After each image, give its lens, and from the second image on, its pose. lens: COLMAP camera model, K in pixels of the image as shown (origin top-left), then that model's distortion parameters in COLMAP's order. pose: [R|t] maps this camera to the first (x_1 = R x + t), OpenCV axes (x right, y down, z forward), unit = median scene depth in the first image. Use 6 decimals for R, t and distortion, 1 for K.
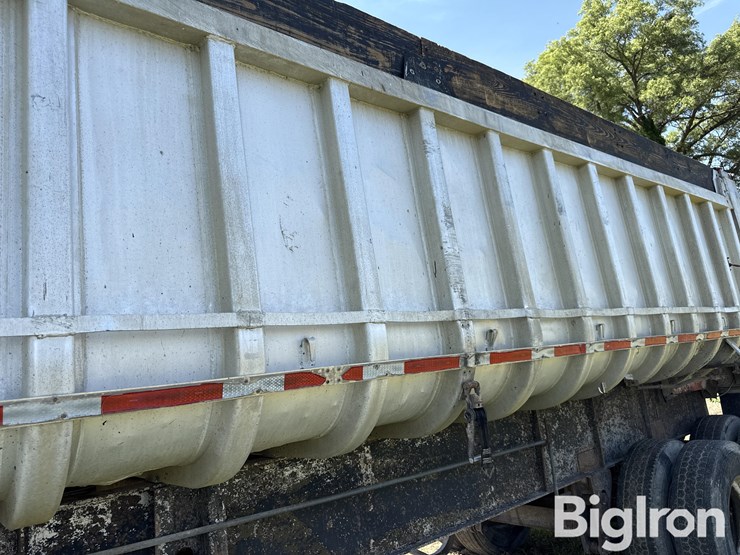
lens RADIAL K [[531.3, 0, 370.0], [0, 531.3, 277.5], [0, 0, 1]] dist [0.014352, -0.006018]
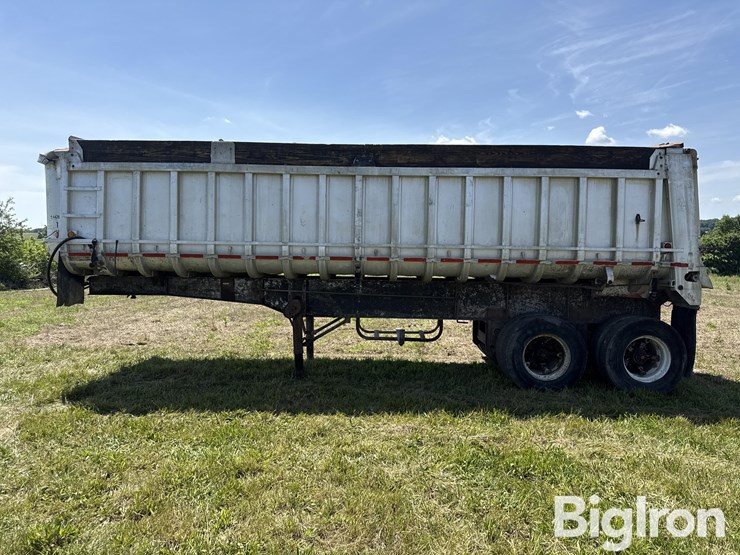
lens RADIAL K [[487.2, 0, 370.0], [0, 487.2, 277.5], [0, 0, 1]] dist [0.075421, -0.100741]
pose [[0.741343, 0.154546, -0.653089, 1.070990], [0.018811, 0.967957, 0.250409, -0.232762], [0.670862, -0.197925, 0.714681, -0.543181]]
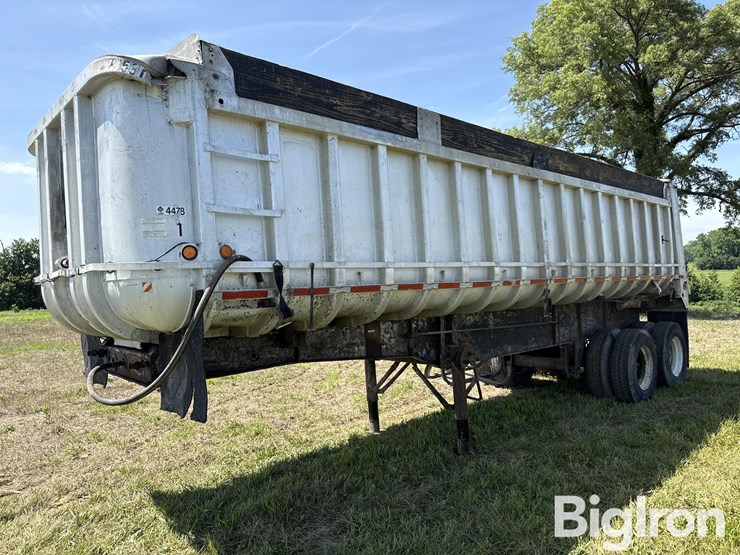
lens RADIAL K [[531.3, 0, 370.0], [0, 531.3, 277.5], [0, 0, 1]] dist [0.014352, -0.006018]
pose [[0.995556, 0.076606, 0.054765, -0.411273], [-0.084242, 0.984410, 0.154402, -0.096524], [-0.042083, -0.158330, 0.986489, -0.774632]]
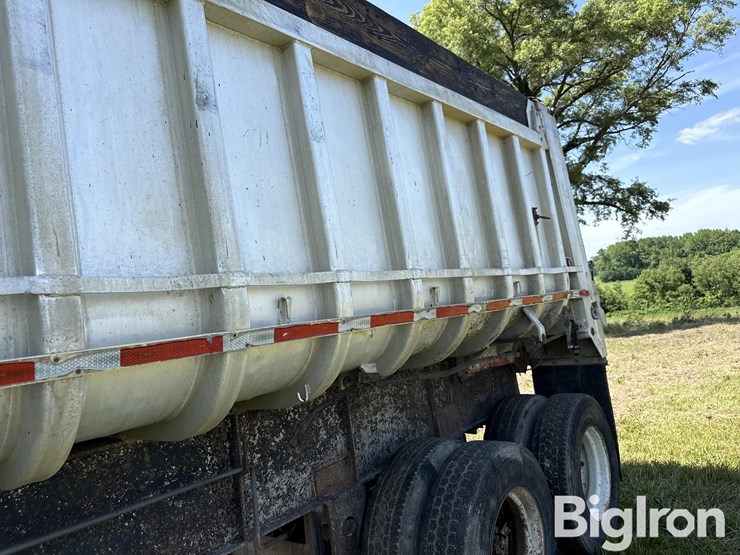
lens RADIAL K [[521.6, 0, 367.9], [0, 521.6, 276.6], [0, 0, 1]] dist [0.090094, -0.130865]
pose [[0.982813, -0.003584, 0.184569, 0.276085], [-0.010450, 0.997128, 0.075009, 0.010573], [-0.184308, -0.075649, 0.979953, 0.256208]]
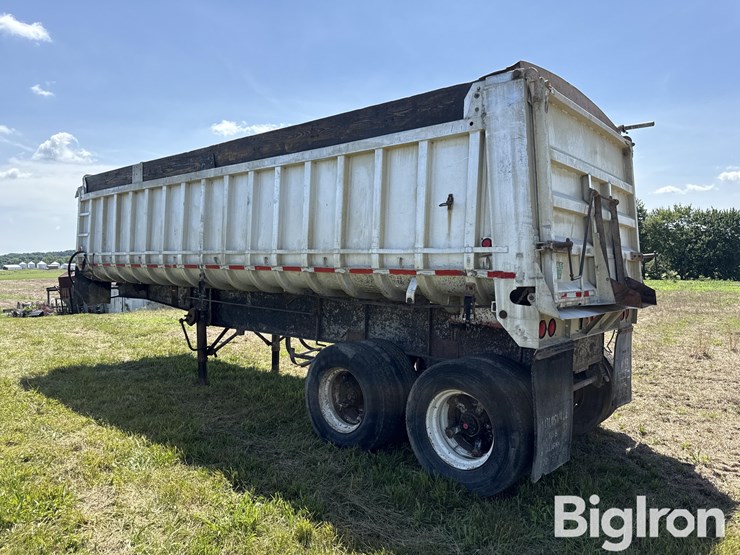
lens RADIAL K [[521.6, 0, 367.9], [0, 521.6, 276.6], [0, 0, 1]] dist [0.090094, -0.130865]
pose [[0.147702, 0.143067, -0.978630, 1.616357], [0.156017, 0.973723, 0.165897, -0.072008], [0.976649, -0.177186, 0.121500, 0.751057]]
